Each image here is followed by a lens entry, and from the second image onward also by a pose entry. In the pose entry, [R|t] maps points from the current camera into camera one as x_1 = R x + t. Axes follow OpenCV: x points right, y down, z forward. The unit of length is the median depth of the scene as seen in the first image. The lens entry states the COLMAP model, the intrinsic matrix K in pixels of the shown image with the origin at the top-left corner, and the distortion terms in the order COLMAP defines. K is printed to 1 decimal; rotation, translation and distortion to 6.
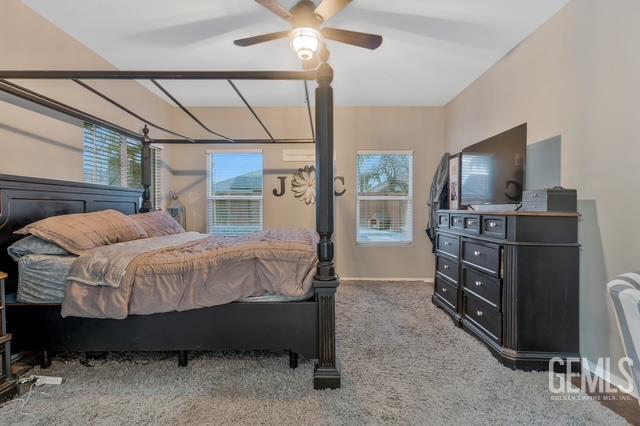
lens RADIAL K [[304.6, 0, 317.0], [0, 304.6, 213.5], [0, 0, 1]] dist [0.002597, 0.000314]
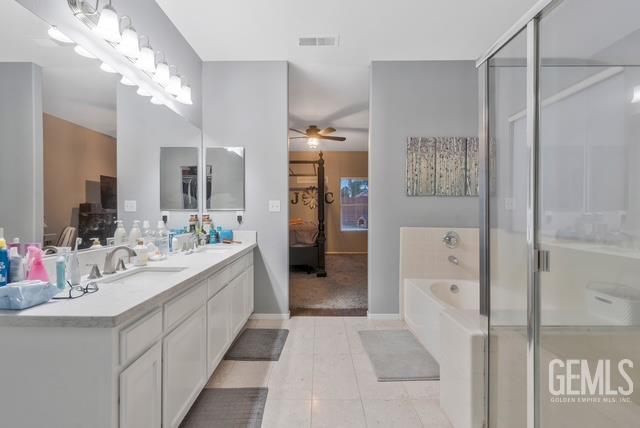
lens RADIAL K [[304.6, 0, 317.0], [0, 304.6, 214.5], [0, 0, 1]] dist [0.002597, 0.000314]
pose [[0.999974, 0.000236, 0.007222, -0.028212], [-0.000201, 0.999988, -0.004871, 0.021694], [-0.007223, 0.004869, 0.999962, -1.562699]]
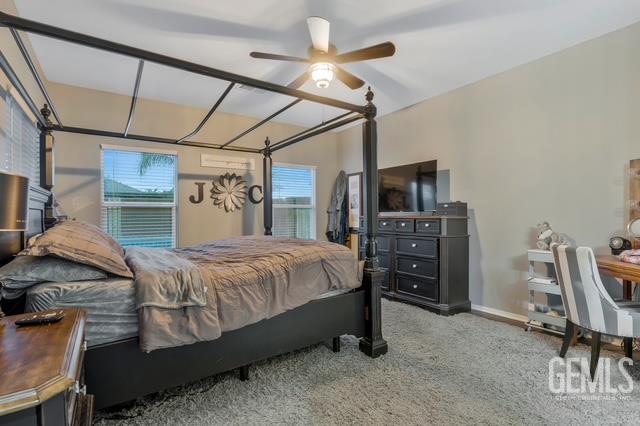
lens RADIAL K [[307.6, 0, 307.4], [0, 307.6, 216.9], [0, 0, 1]] dist [0.000508, 0.000035]
pose [[0.828200, -0.011260, 0.560320, -0.840200], [0.019439, 0.999774, -0.008641, -0.002213], [-0.560096, 0.018049, 0.828231, 0.080022]]
